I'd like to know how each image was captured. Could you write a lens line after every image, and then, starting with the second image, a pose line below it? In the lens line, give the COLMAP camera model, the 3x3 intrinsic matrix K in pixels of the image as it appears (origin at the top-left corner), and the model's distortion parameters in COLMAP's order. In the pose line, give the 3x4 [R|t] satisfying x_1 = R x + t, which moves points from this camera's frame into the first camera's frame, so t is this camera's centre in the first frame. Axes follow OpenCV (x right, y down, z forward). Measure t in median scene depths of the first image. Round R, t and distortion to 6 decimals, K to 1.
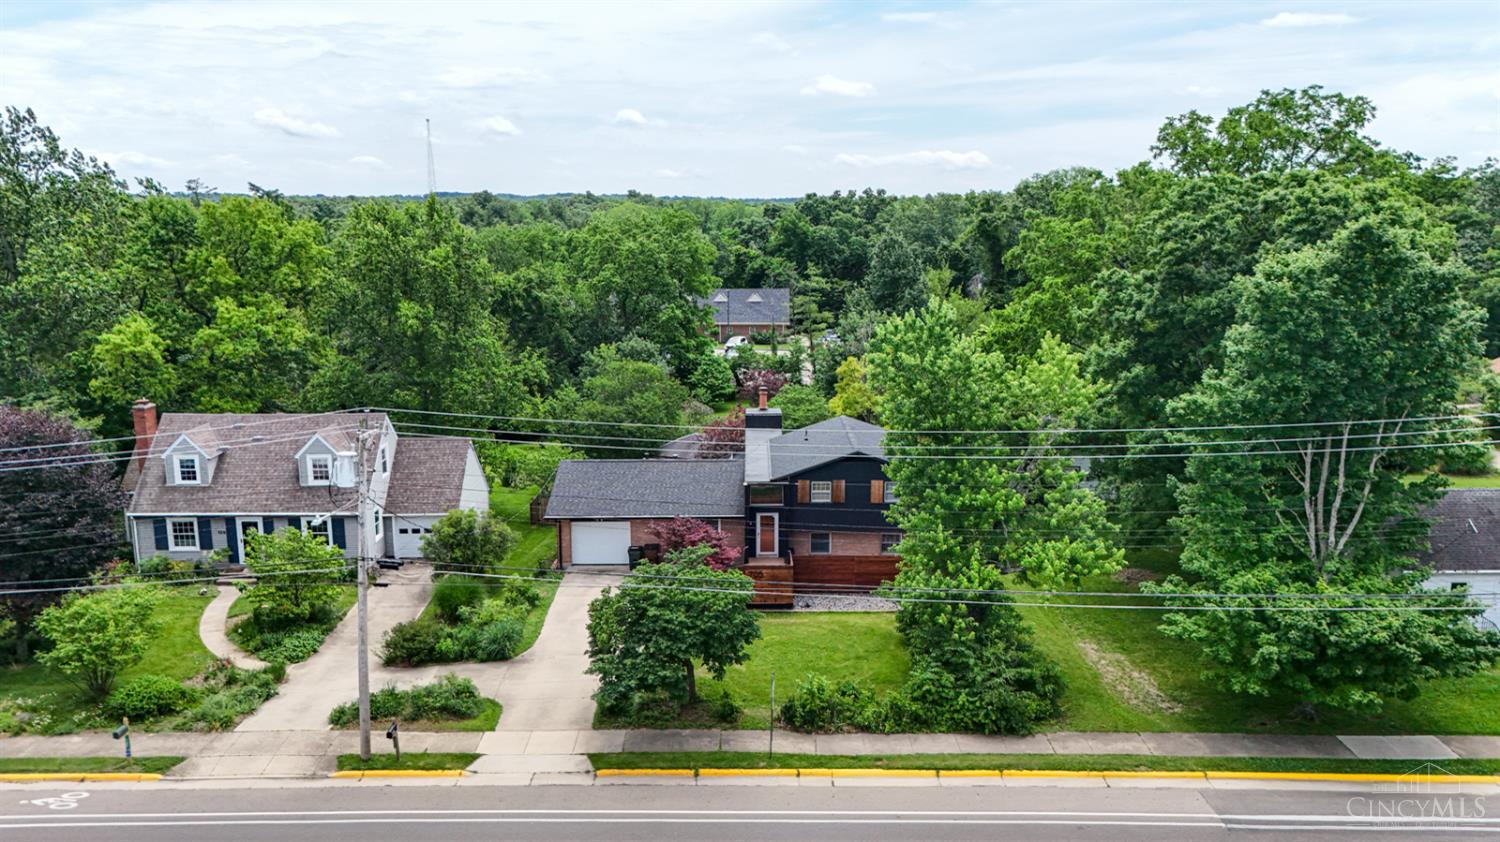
lens RADIAL K [[1103.8, 0, 748.8], [0, 1103.8, 424.8], [0, 0, 1]] dist [0.054039, -0.036036]
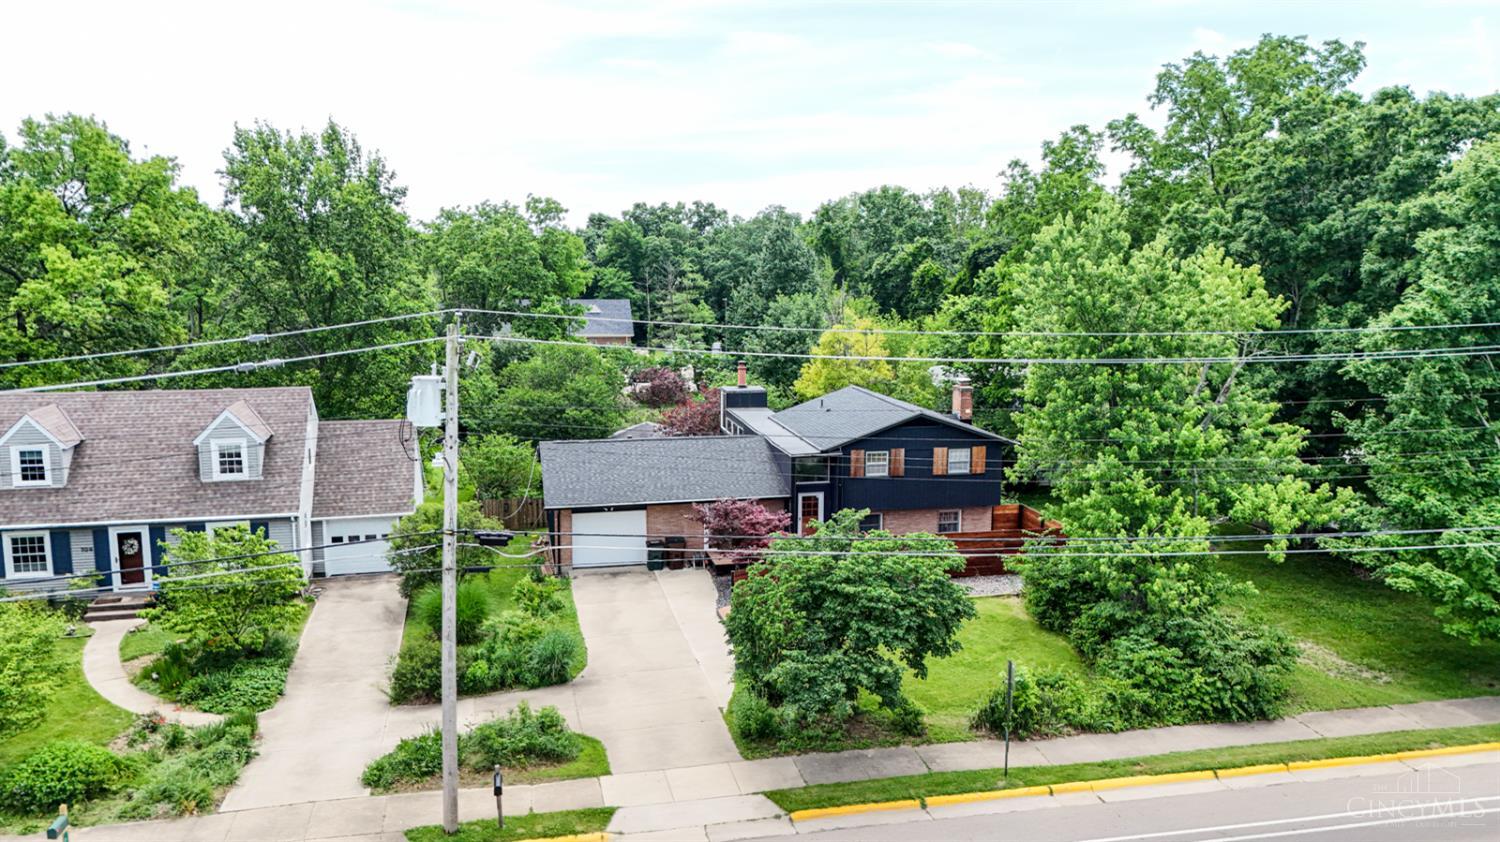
lens RADIAL K [[1103.8, 0, 748.8], [0, 1103.8, 424.8], [0, 0, 1]] dist [0.054039, -0.036036]
pose [[0.976612, -0.027352, 0.213264, -0.262796], [0.035182, 0.998836, -0.033008, 0.070077], [-0.212112, 0.039739, 0.976437, 0.248155]]
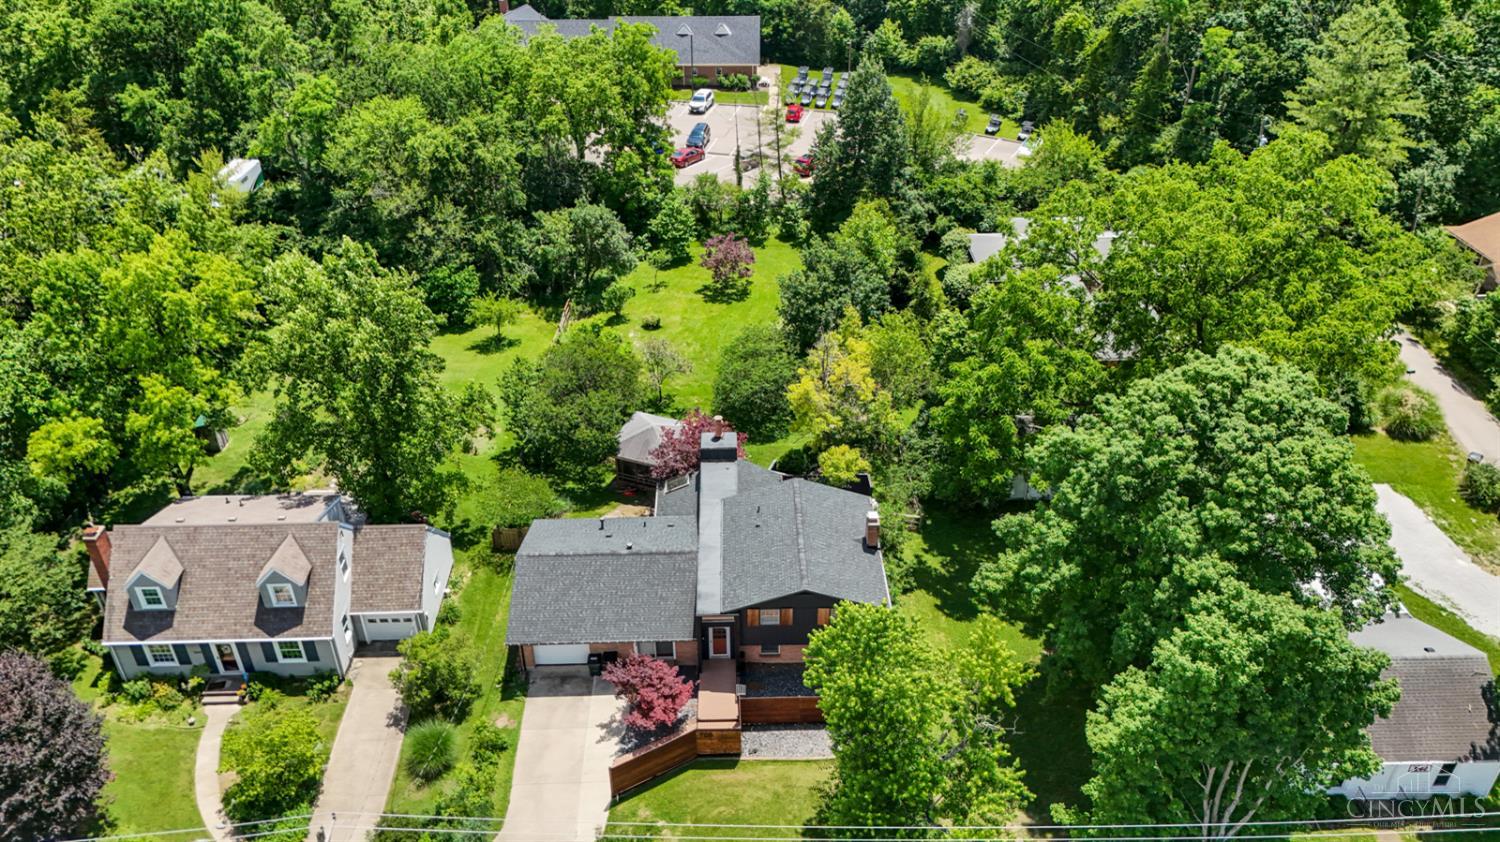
lens RADIAL K [[1109.1, 0, 748.1], [0, 1109.1, 420.1], [0, 0, 1]] dist [0.058796, -0.046696]
pose [[0.999821, -0.013991, 0.012770, 0.042889], [0.008123, 0.925671, 0.378243, -0.639651], [-0.017112, -0.378071, 0.925618, 0.126000]]
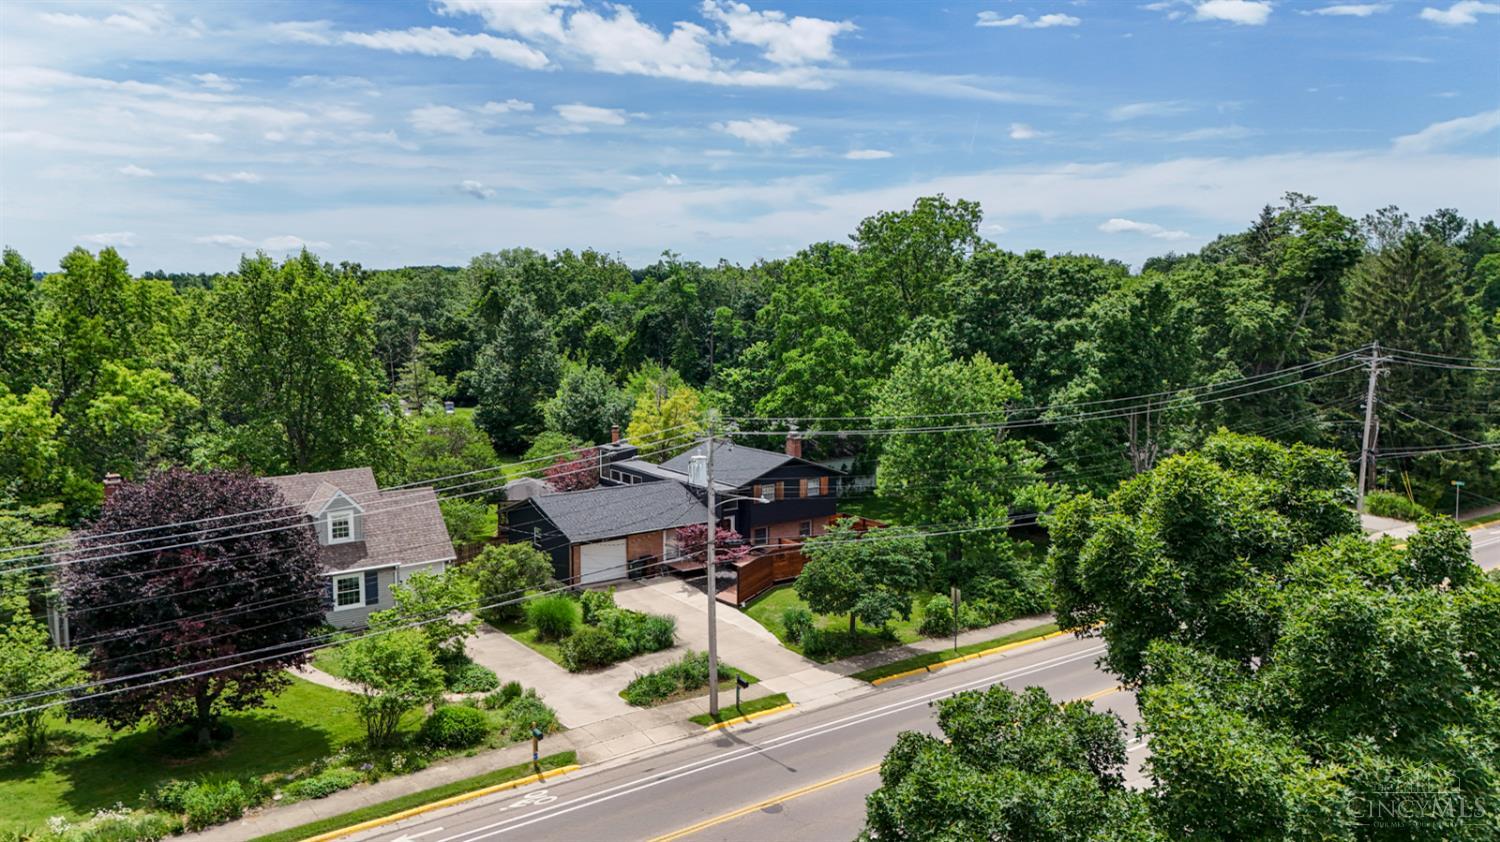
lens RADIAL K [[1098.2, 0, 749.0], [0, 1098.2, 424.9], [0, 0, 1]] dist [0.089491, -0.117913]
pose [[0.809344, -0.066970, 0.583504, -0.848525], [0.108505, 0.993426, -0.036483, 0.033345], [-0.577225, 0.092840, 0.811291, -0.008197]]
